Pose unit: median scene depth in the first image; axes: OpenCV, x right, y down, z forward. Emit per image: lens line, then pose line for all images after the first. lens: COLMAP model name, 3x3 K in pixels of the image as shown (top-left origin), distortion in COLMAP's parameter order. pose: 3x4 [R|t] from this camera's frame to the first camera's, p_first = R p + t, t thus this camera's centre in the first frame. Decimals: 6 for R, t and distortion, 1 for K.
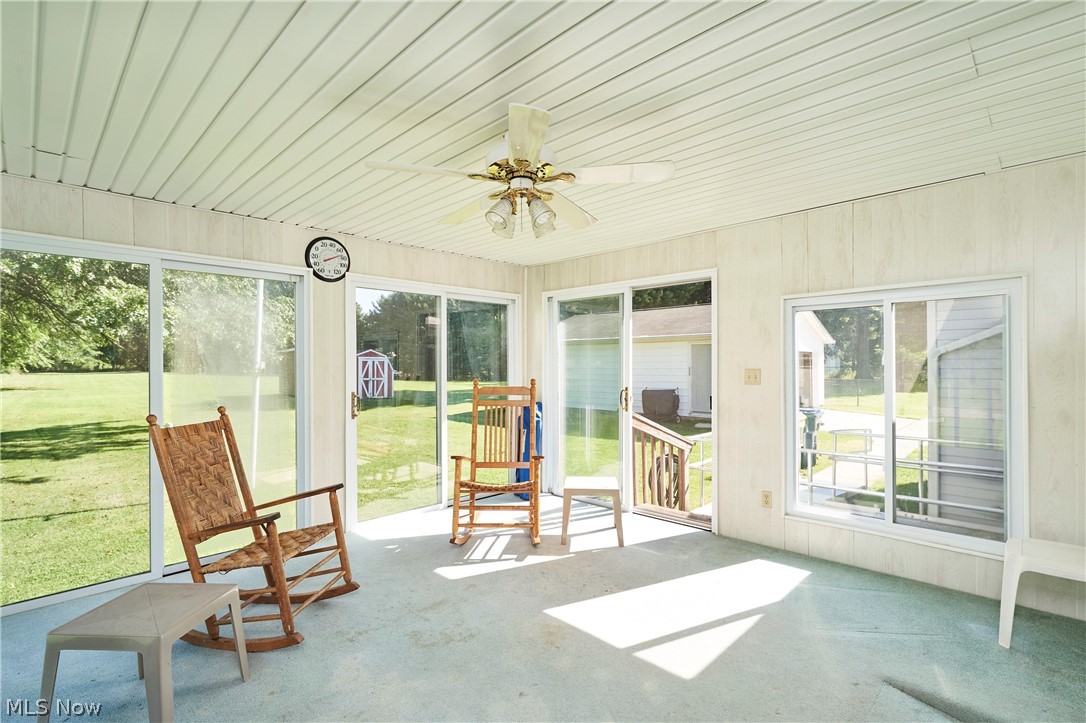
lens RADIAL K [[505.9, 0, 543.0], [0, 505.9, 361.5], [0, 0, 1]] dist [-0.000210, 0.000054]
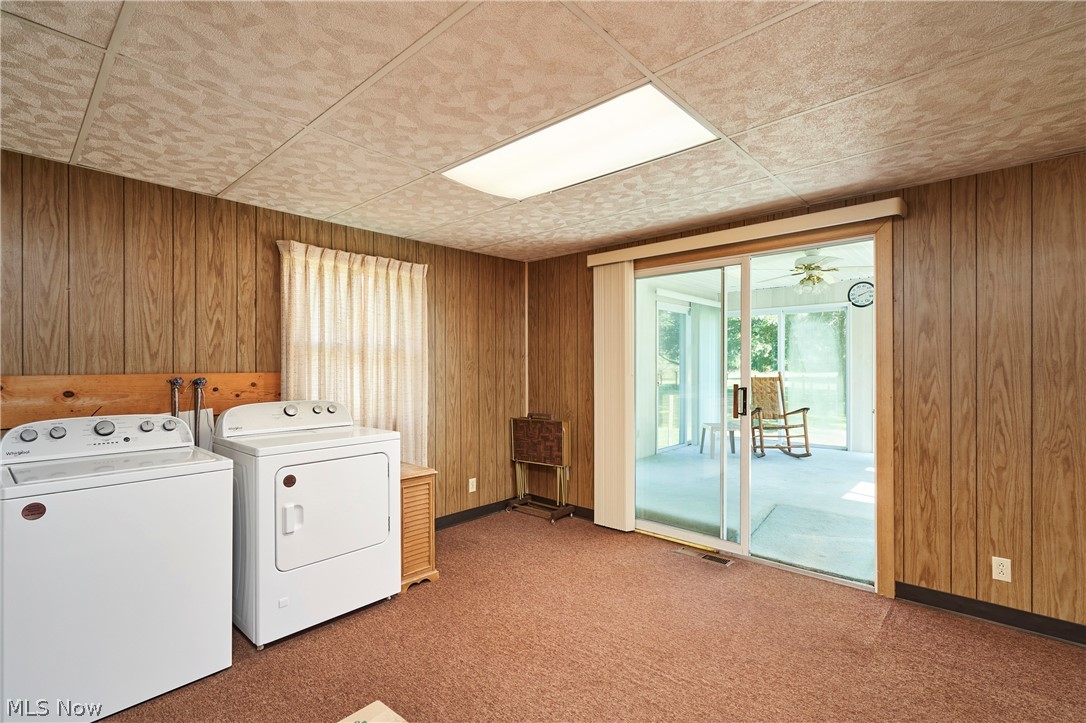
lens RADIAL K [[505.9, 0, 543.0], [0, 505.9, 361.5], [0, 0, 1]] dist [-0.000210, 0.000054]
pose [[0.038088, 0.004436, -0.999265, 1.785713], [0.007655, 0.999960, 0.004731, 0.019416], [0.999245, -0.007829, 0.038053, -0.243979]]
